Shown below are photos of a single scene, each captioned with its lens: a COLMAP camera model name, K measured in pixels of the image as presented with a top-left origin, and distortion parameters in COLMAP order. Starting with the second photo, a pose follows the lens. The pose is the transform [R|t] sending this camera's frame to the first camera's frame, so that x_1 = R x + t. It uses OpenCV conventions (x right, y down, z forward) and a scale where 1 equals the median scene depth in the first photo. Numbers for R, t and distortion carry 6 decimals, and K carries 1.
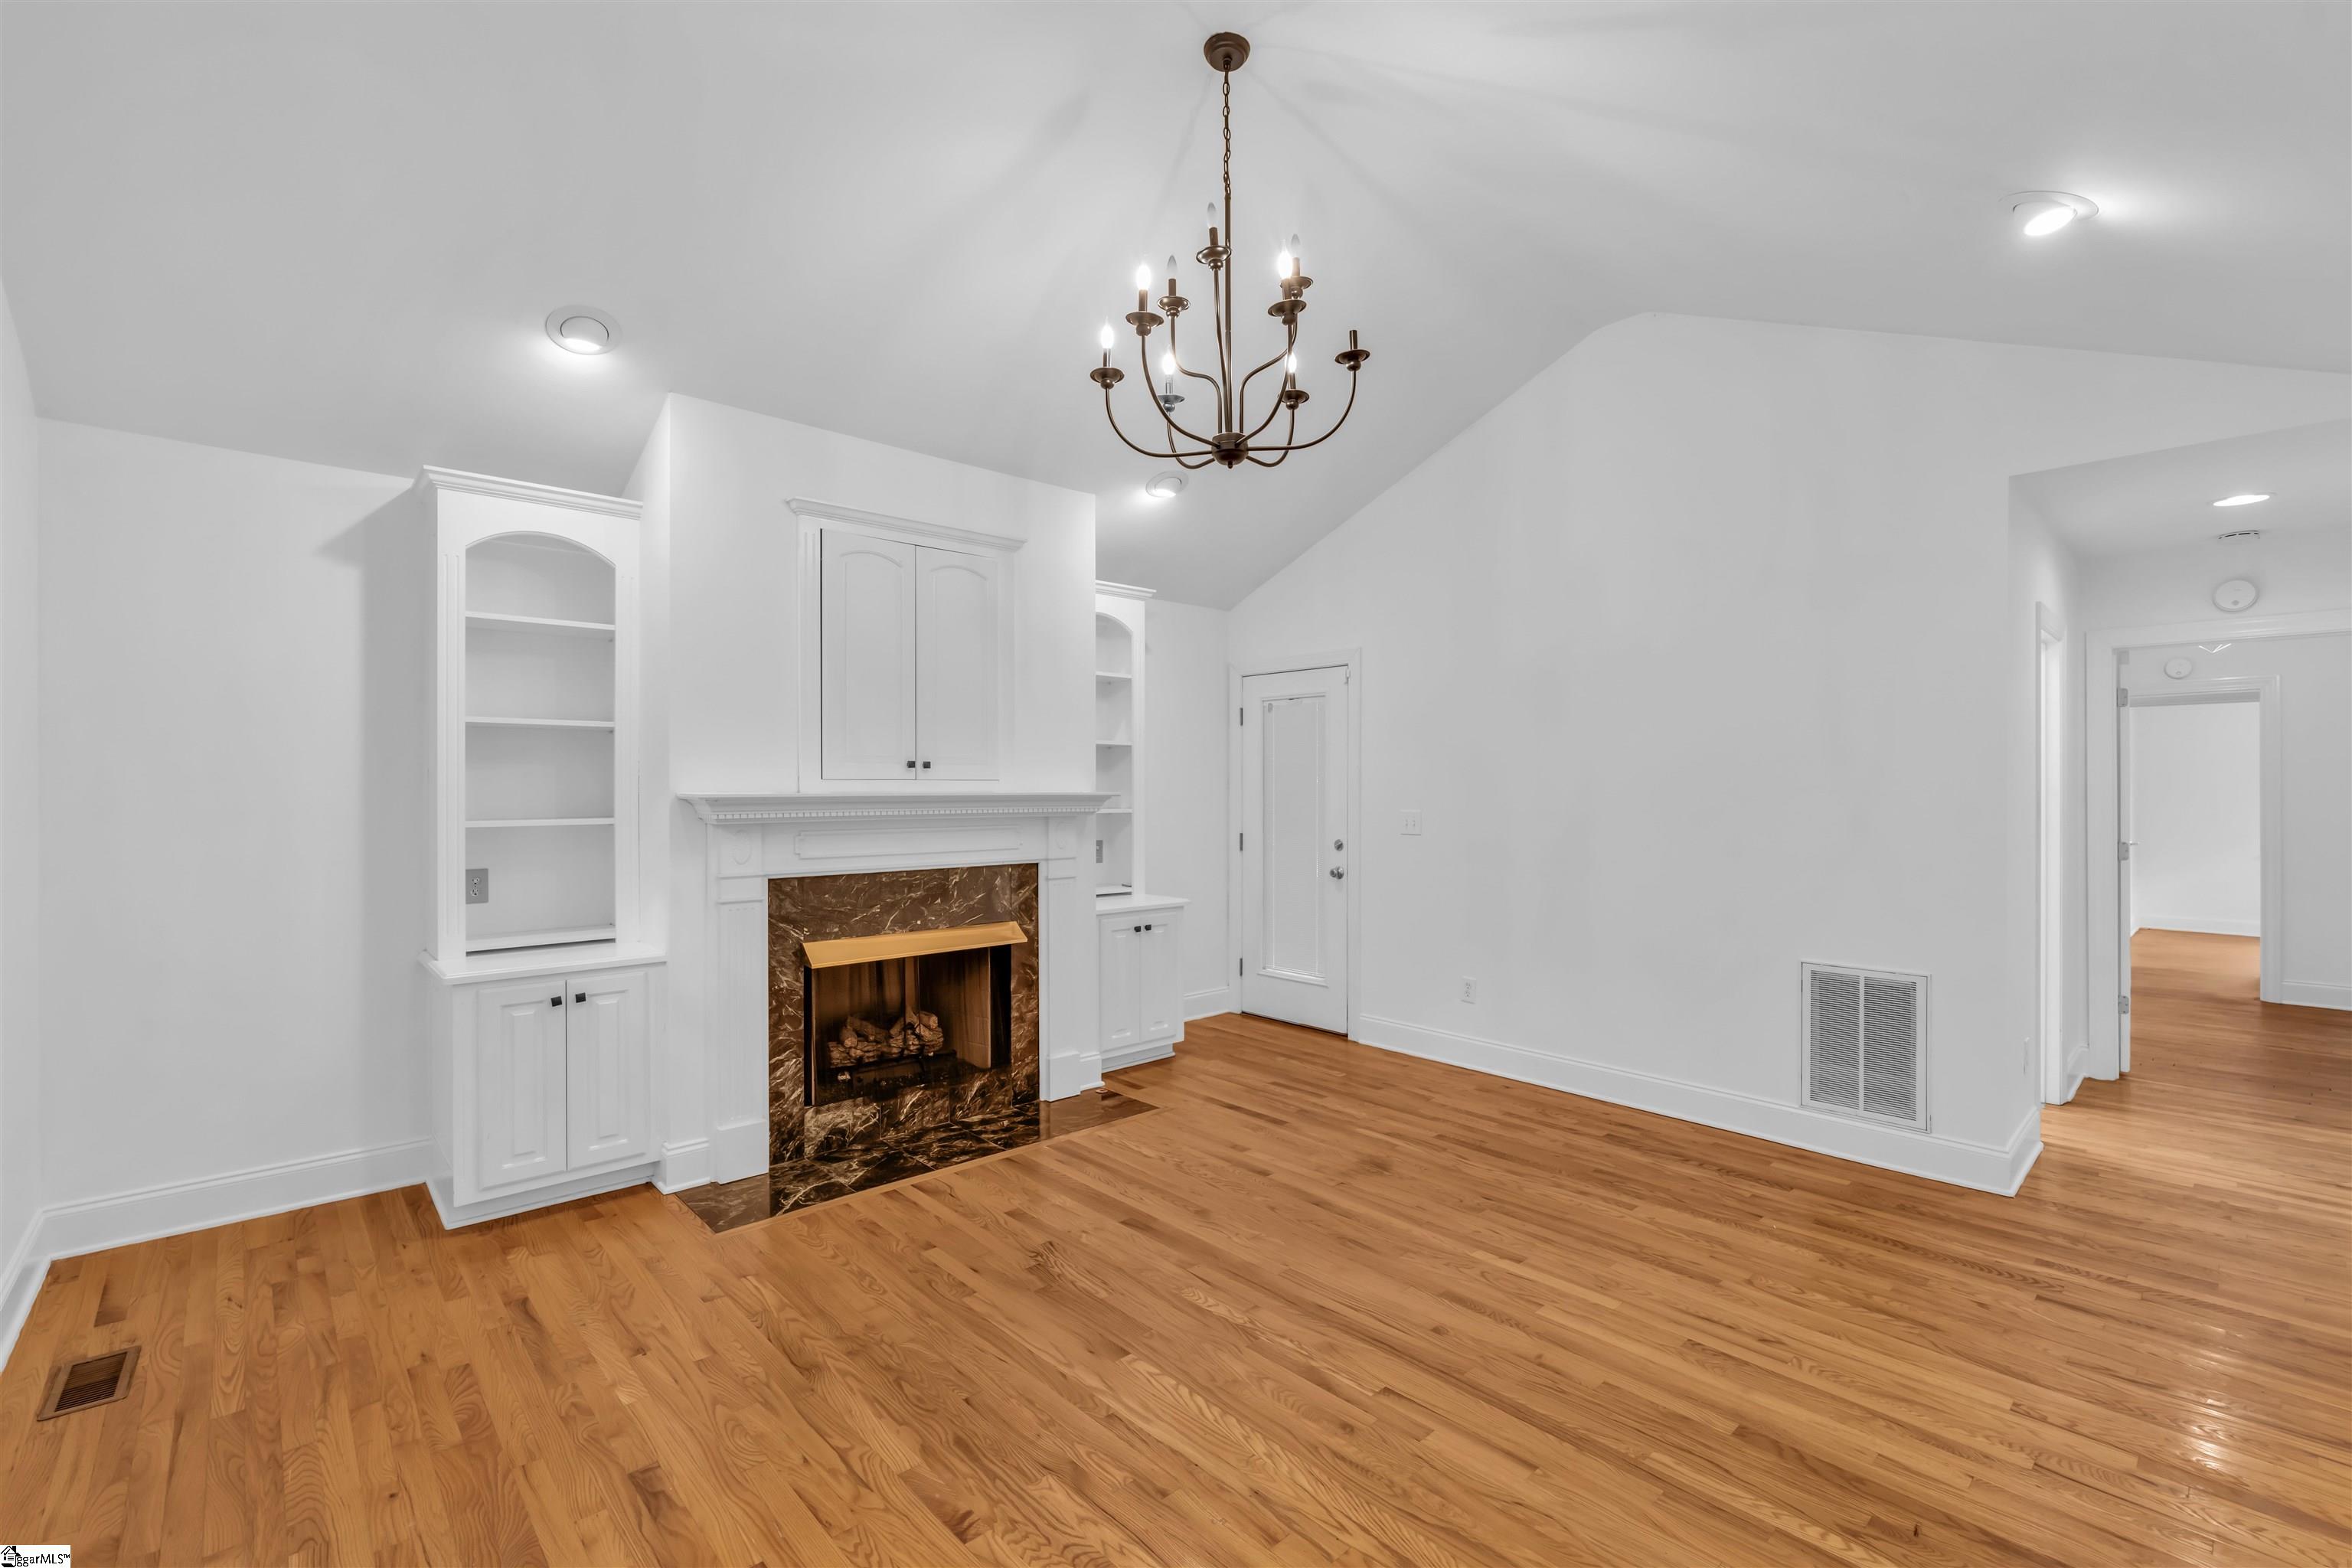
lens RADIAL K [[1011.5, 0, 1172.5], [0, 1011.5, 793.6], [0, 0, 1]] dist [-0.016871, 0.000124]
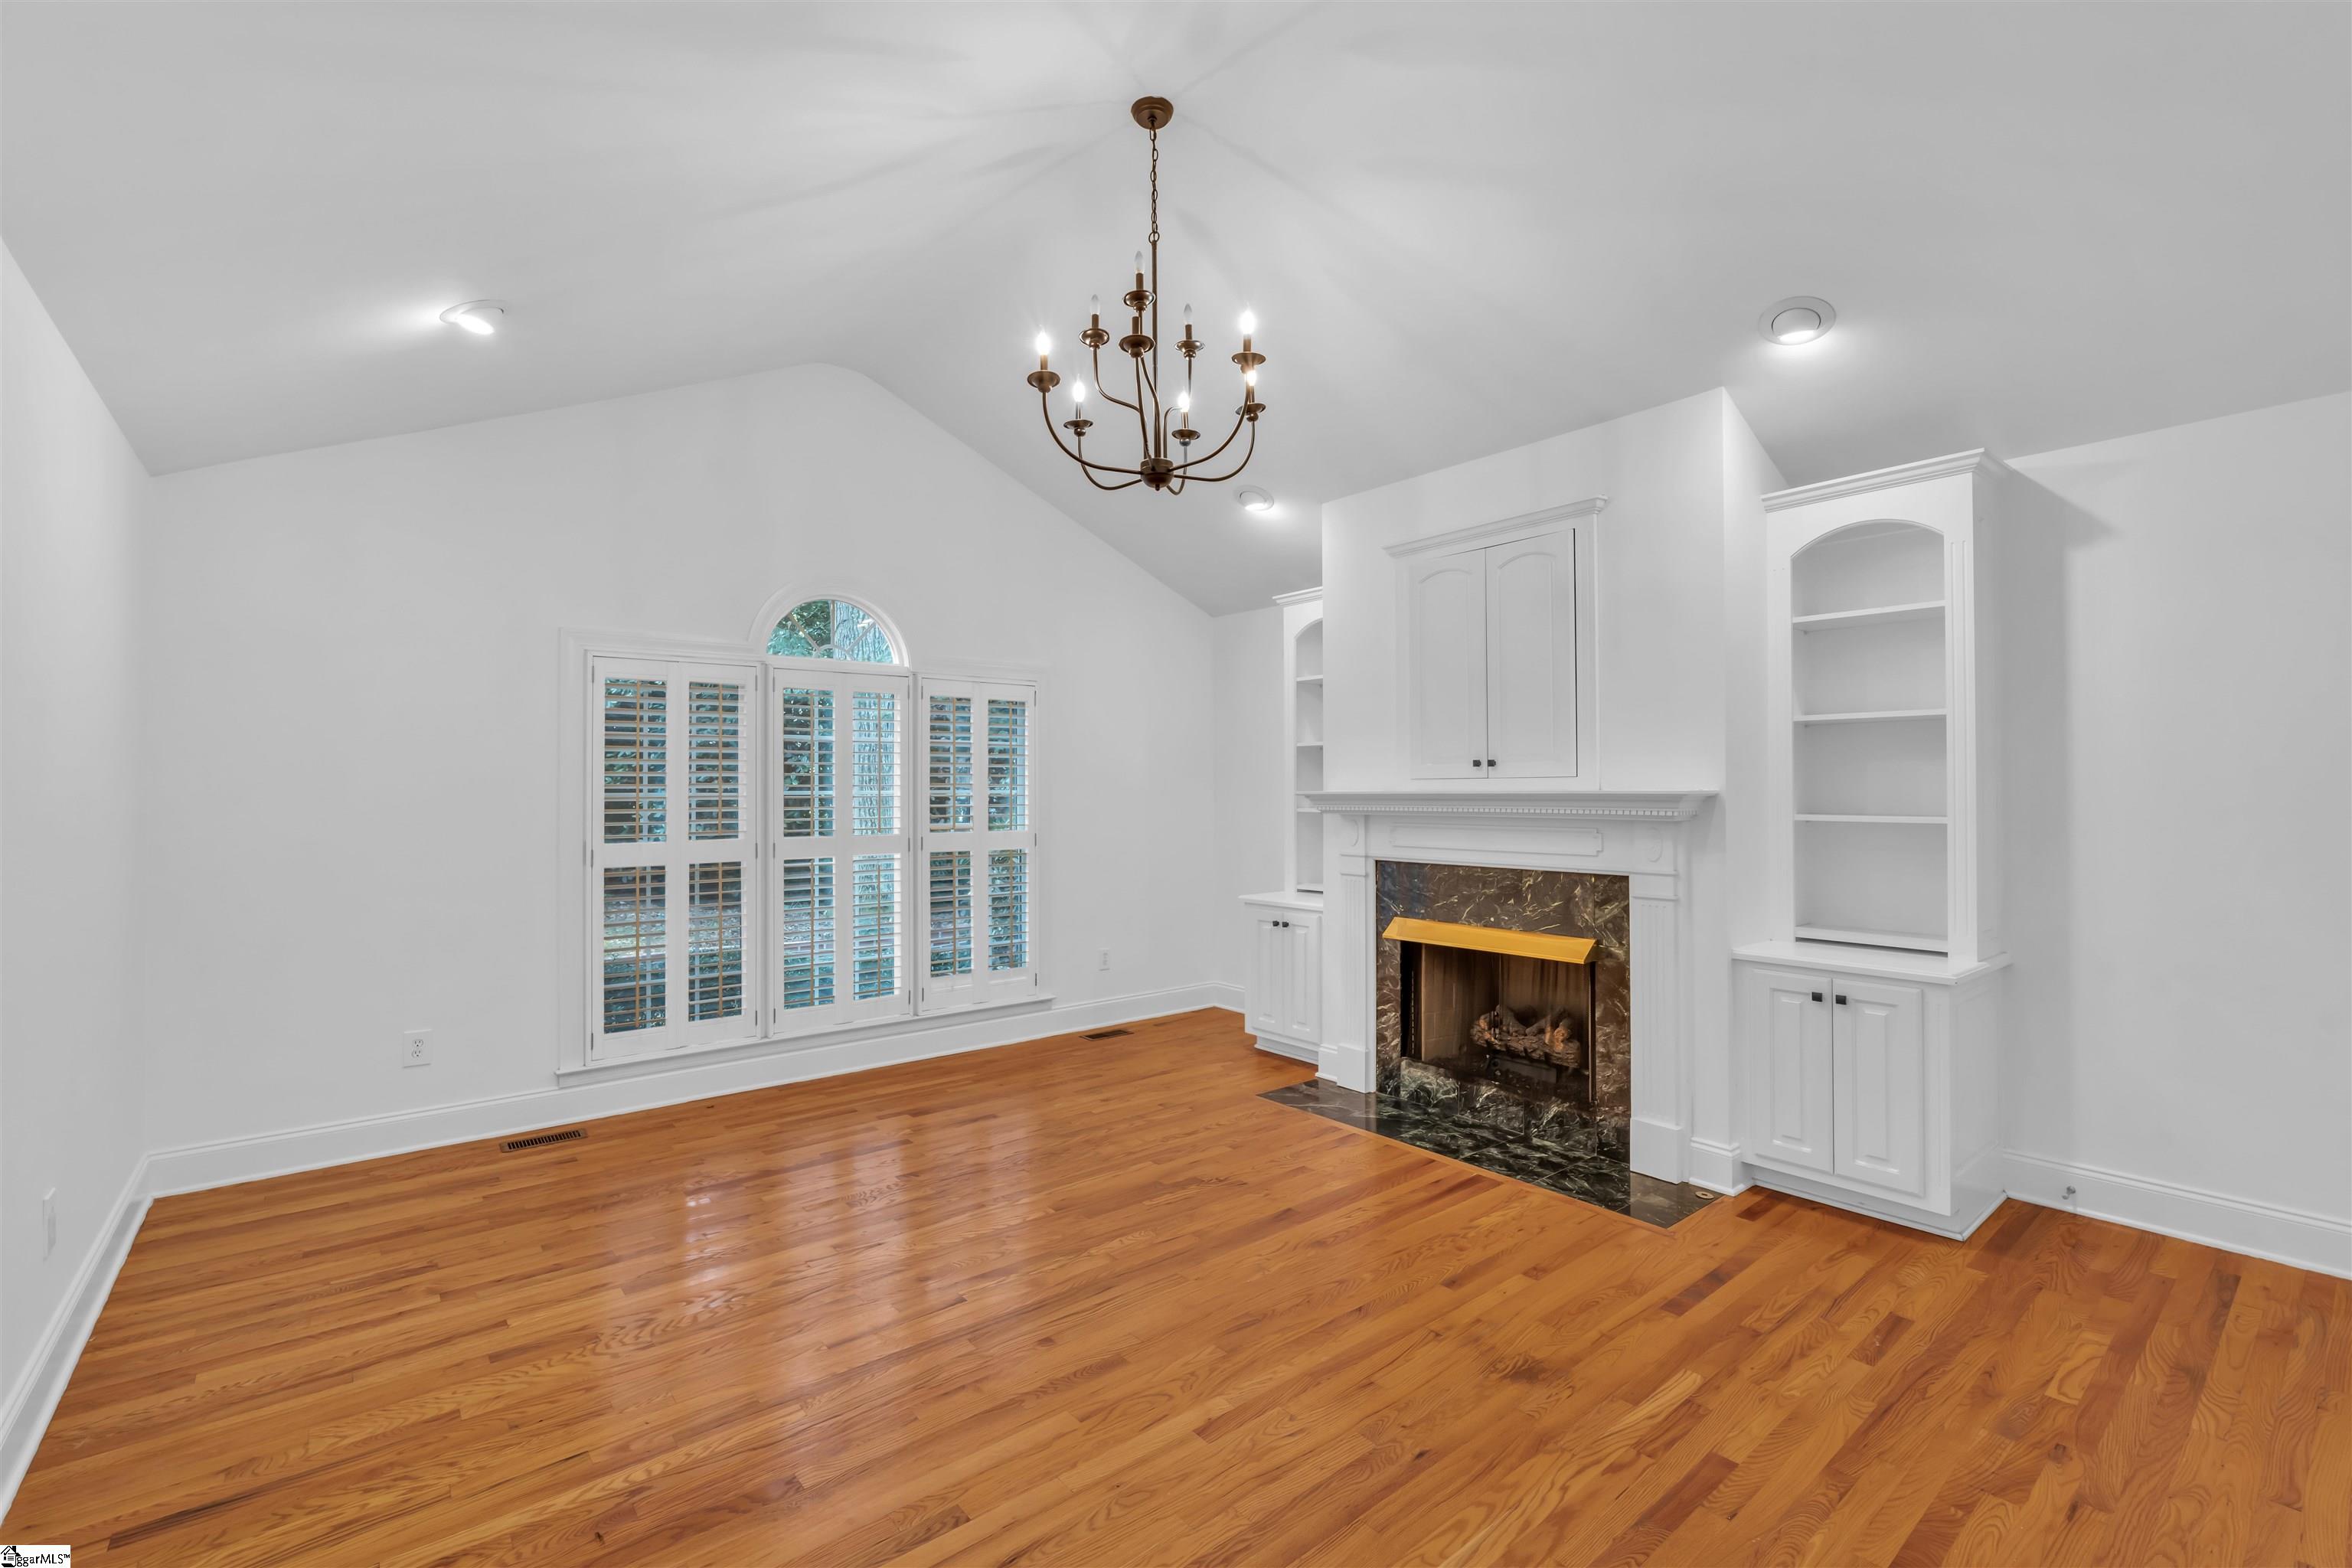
lens RADIAL K [[1028.2, 0, 1176.0], [0, 1028.2, 784.0], [0, 0, 1]] dist [-0.000675, -0.000029]
pose [[-0.048329, -0.003800, -0.998824, 0.798443], [0.000371, 0.999993, -0.003822, -0.003920], [0.998831, -0.000555, -0.048327, 0.741564]]
